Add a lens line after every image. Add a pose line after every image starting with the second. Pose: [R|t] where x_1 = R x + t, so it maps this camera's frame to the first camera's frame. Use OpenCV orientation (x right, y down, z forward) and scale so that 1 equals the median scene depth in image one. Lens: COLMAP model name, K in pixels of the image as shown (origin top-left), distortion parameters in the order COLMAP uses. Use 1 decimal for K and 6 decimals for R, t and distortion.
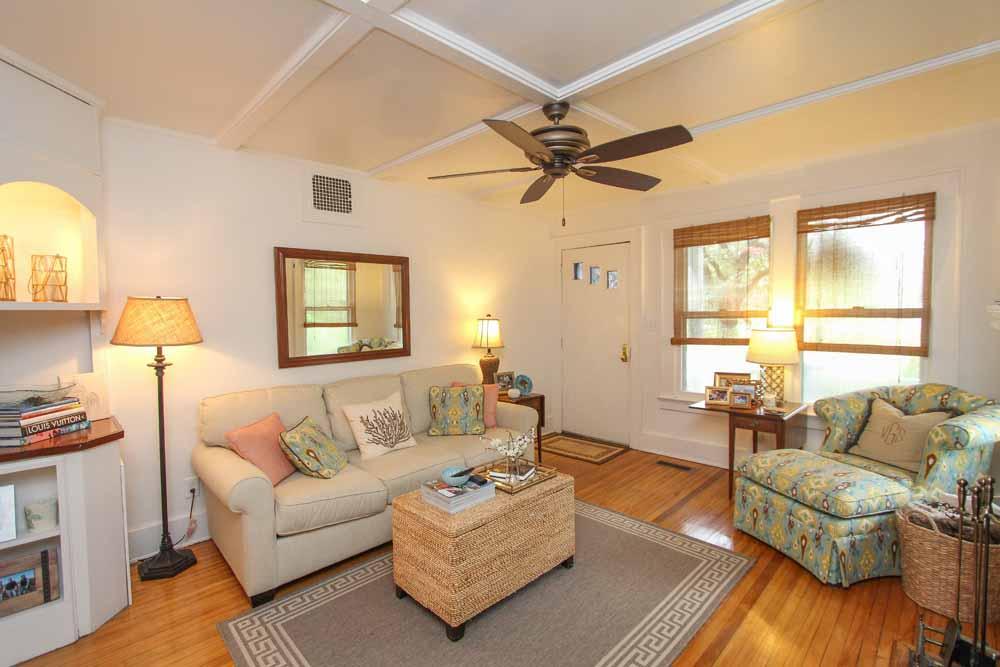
lens RADIAL K [[463.7, 0, 500.0], [0, 463.7, 333.5], [0, 0, 1]] dist [-0.000375, 0.000141]
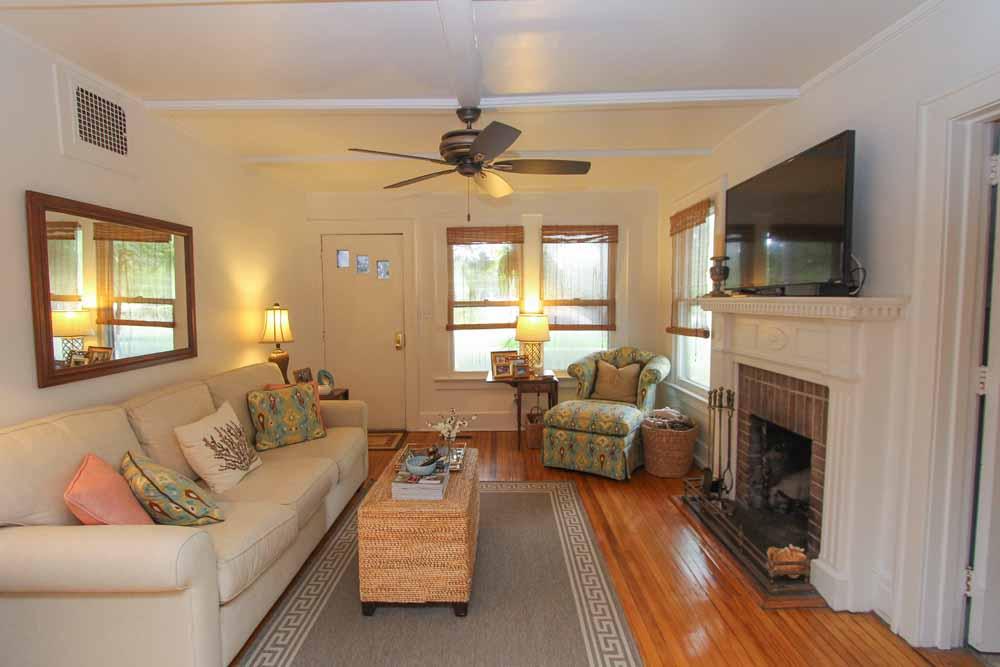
lens RADIAL K [[482.4, 0, 500.0], [0, 482.4, 333.5], [0, 0, 1]] dist [-0.000374, -0.000001]
pose [[0.714465, -0.040760, 0.698483, -0.484277], [0.029359, 0.999169, 0.028276, 0.001894], [-0.699055, 0.000304, 0.715068, 0.107614]]
